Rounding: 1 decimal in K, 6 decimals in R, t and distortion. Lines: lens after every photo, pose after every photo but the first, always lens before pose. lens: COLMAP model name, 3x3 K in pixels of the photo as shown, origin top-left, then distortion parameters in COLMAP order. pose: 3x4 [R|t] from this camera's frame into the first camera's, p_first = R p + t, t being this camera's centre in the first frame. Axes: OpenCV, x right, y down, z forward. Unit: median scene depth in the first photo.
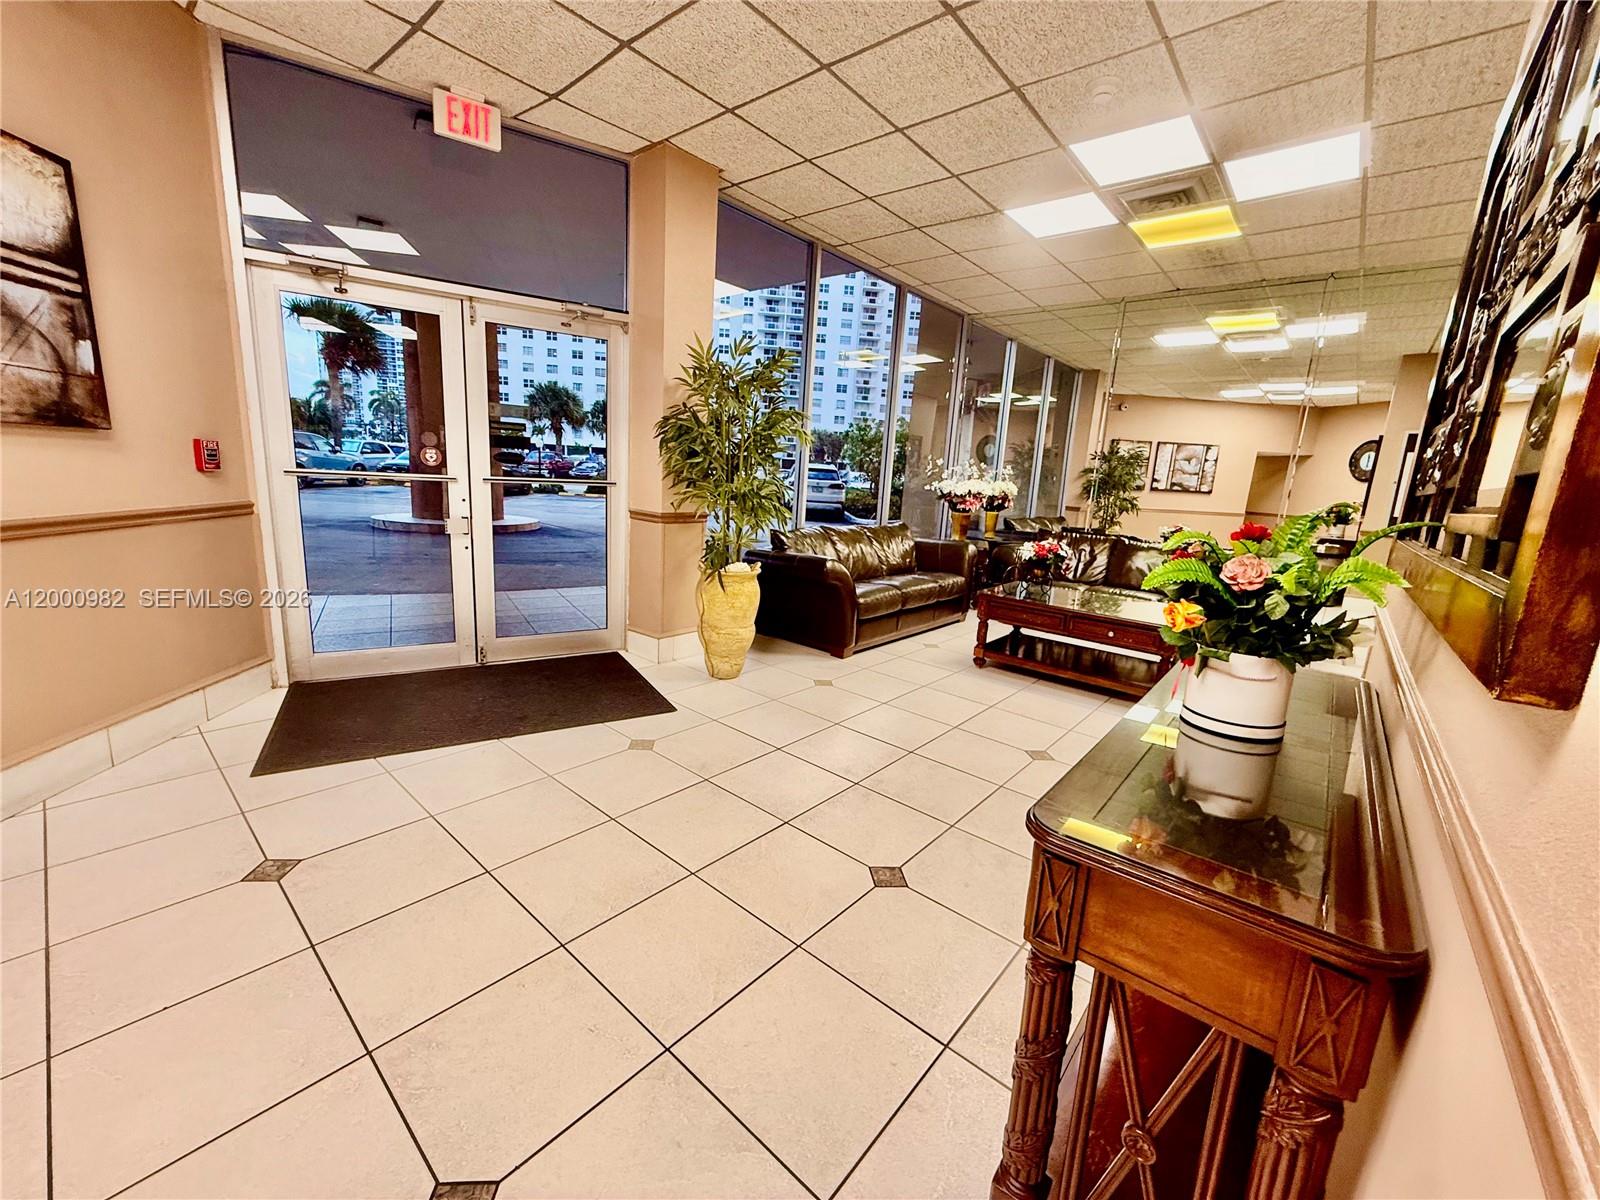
lens RADIAL K [[636.8, 0, 792.1], [0, 636.8, 601.5], [0, 0, 1]] dist [-0.000471, -0.000227]
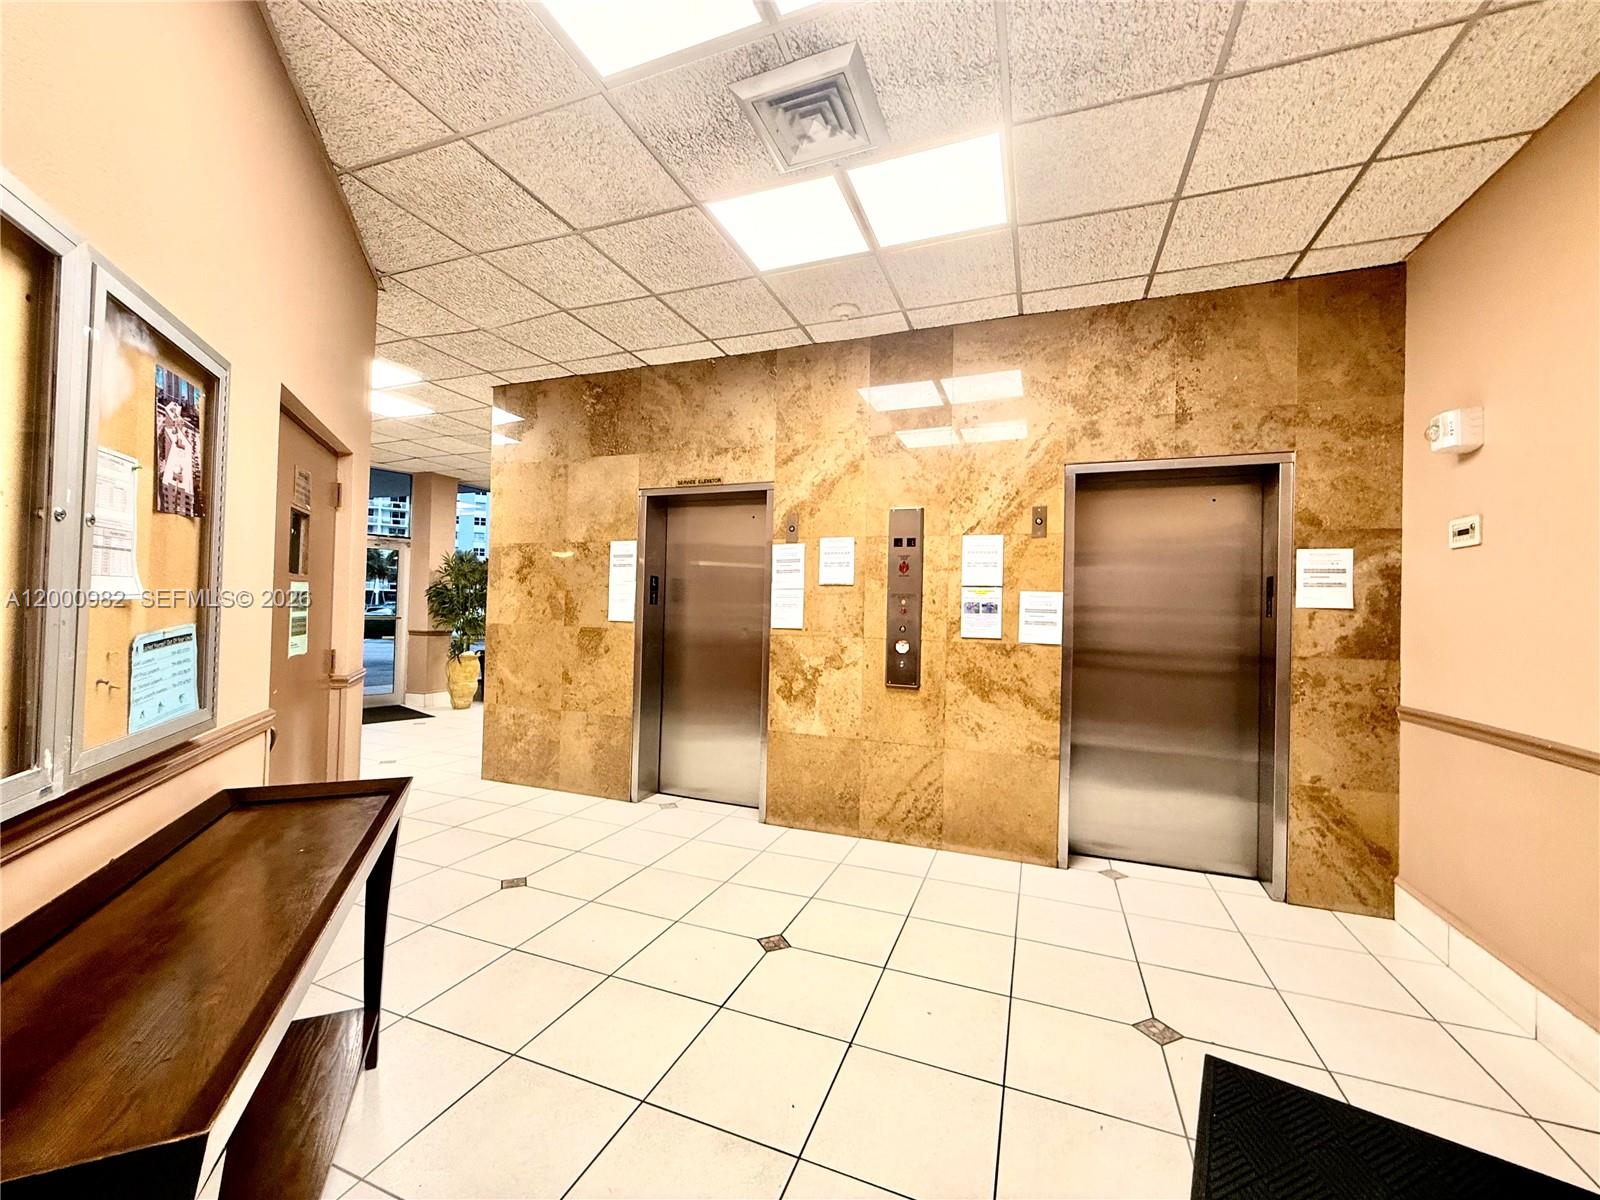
lens RADIAL K [[636.8, 0, 805.0], [0, 636.8, 601.0], [0, 0, 1]] dist [-0.000471, -0.000227]
pose [[0.938197, -0.029660, 0.344828, 0.293634], [0.099789, 0.977192, -0.187452, 0.344686], [-0.331404, 0.210277, 0.919758, -1.655971]]
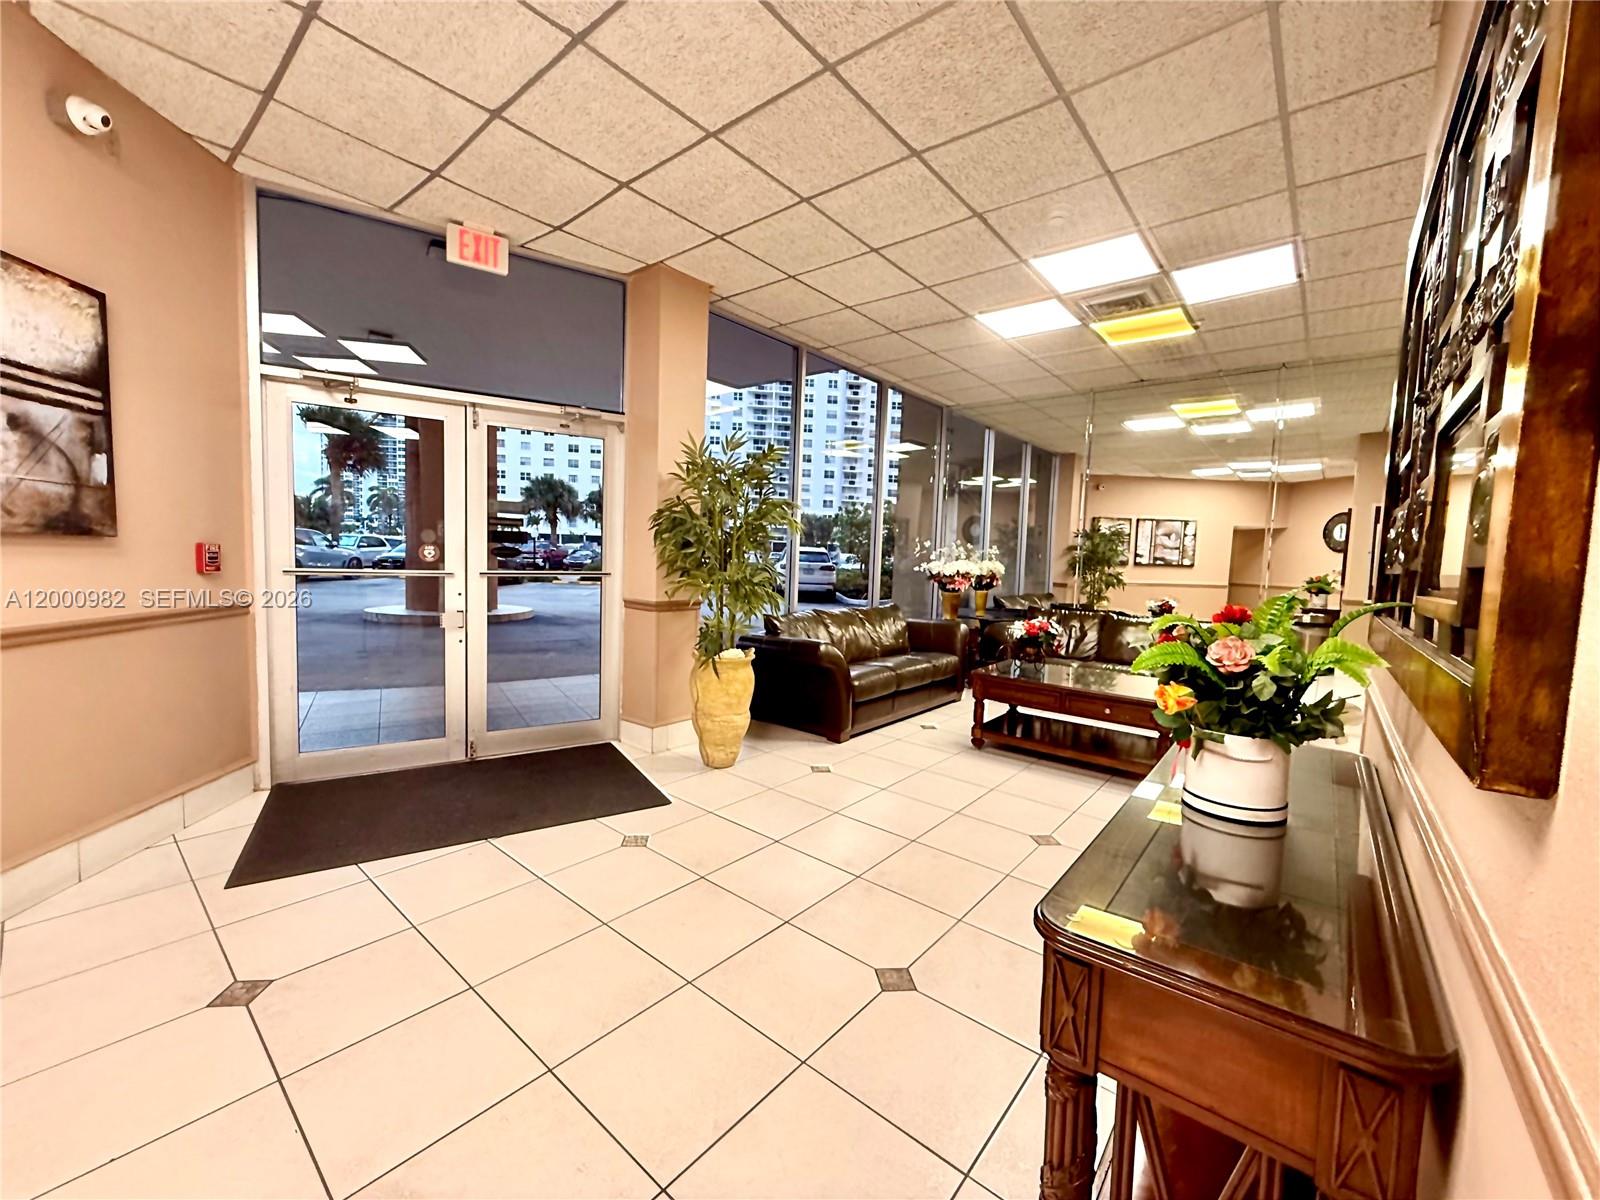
lens RADIAL K [[636.8, 0, 792.3], [0, 636.8, 602.0], [0, 0, 1]] dist [-0.000471, -0.000227]
pose [[0.999630, -0.024060, 0.012679, -0.000799], [0.025467, 0.991715, -0.125908, -0.007241], [-0.009545, 0.126184, 0.991961, -0.007483]]
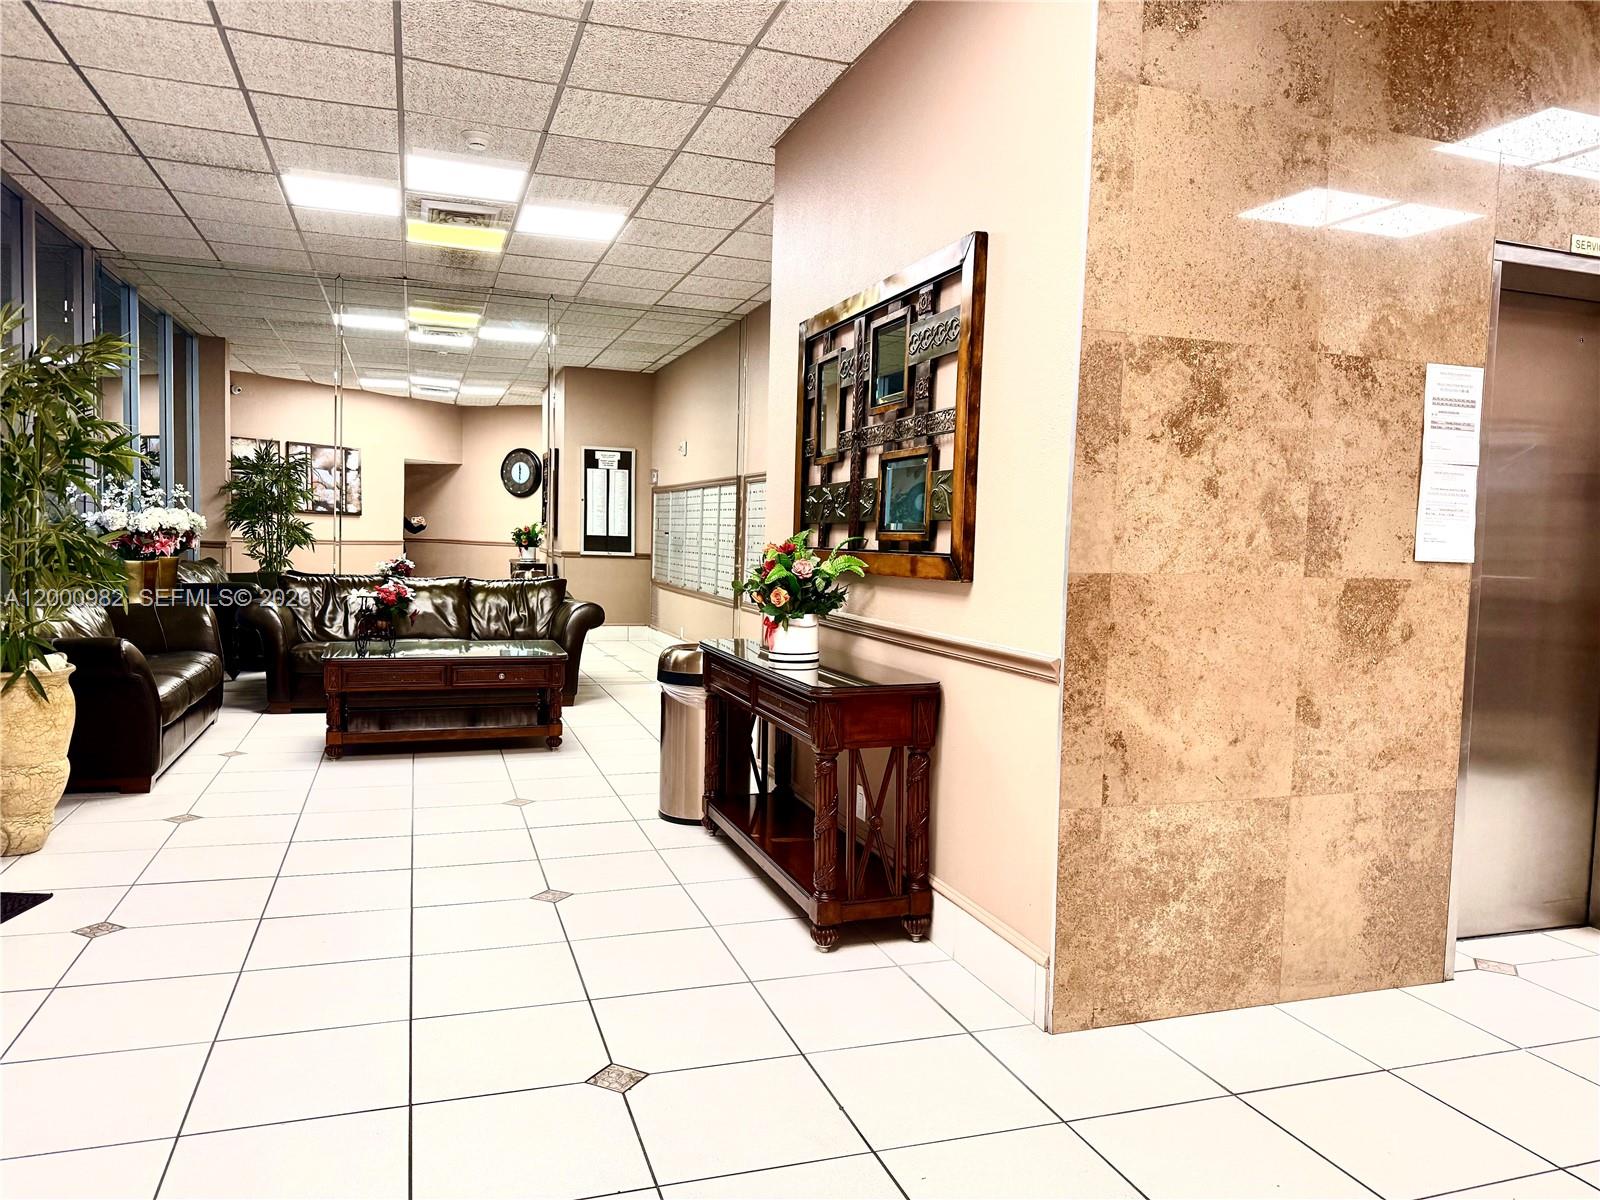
lens RADIAL K [[1095.1, 0, 804.9], [0, 1095.1, 593.8], [0, 0, 1]] dist [0.037484, -0.030317]
pose [[0.504405, -0.091681, 0.858586, -0.766811], [0.173587, 0.984813, 0.003180, 0.006750], [-0.845839, 0.147436, 0.512660, -0.232646]]
